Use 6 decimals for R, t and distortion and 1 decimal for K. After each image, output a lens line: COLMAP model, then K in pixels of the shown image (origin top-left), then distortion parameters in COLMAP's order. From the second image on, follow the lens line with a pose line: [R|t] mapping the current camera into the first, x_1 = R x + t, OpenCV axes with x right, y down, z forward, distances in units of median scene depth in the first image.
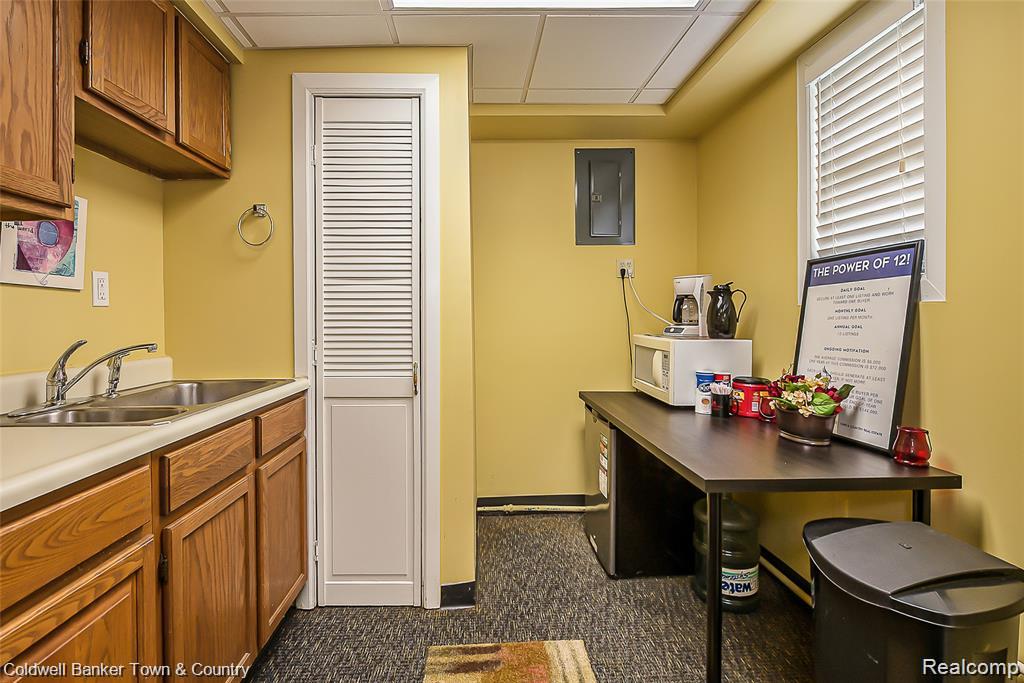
lens RADIAL K [[477.9, 0, 510.6], [0, 477.9, 326.7], [0, 0, 1]] dist [-0.015986, -0.000333]
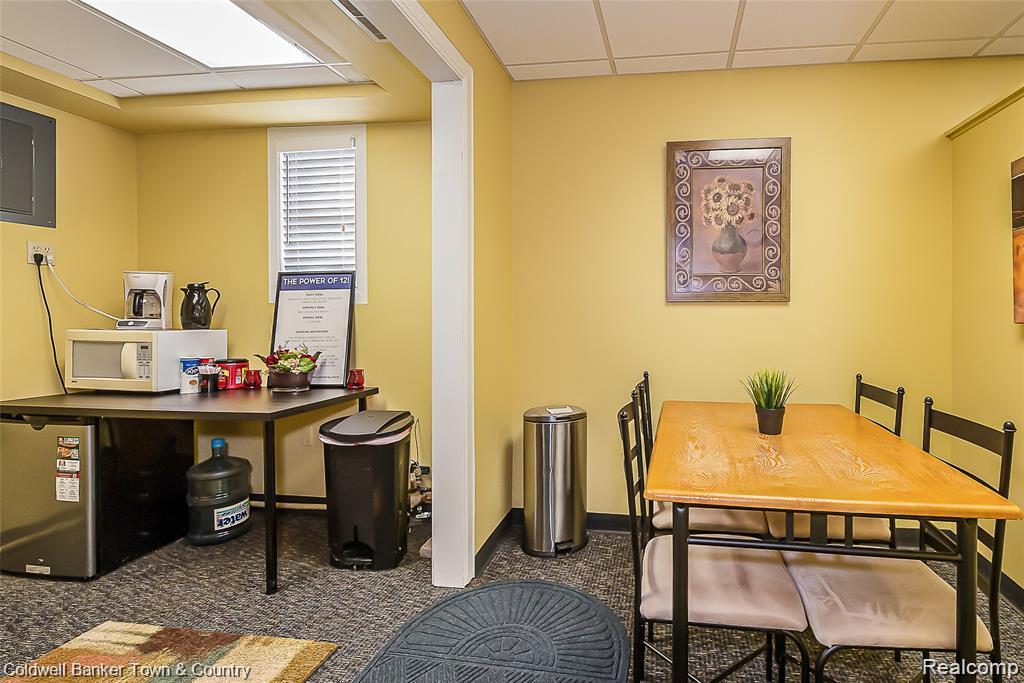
lens RADIAL K [[477.9, 0, 510.6], [0, 477.9, 326.7], [0, 0, 1]] dist [-0.015986, -0.000333]
pose [[0.380501, -0.017838, 0.924609, -0.430354], [0.011561, 0.999828, 0.014532, 0.012796], [-0.924708, 0.005160, 0.380641, -0.197982]]
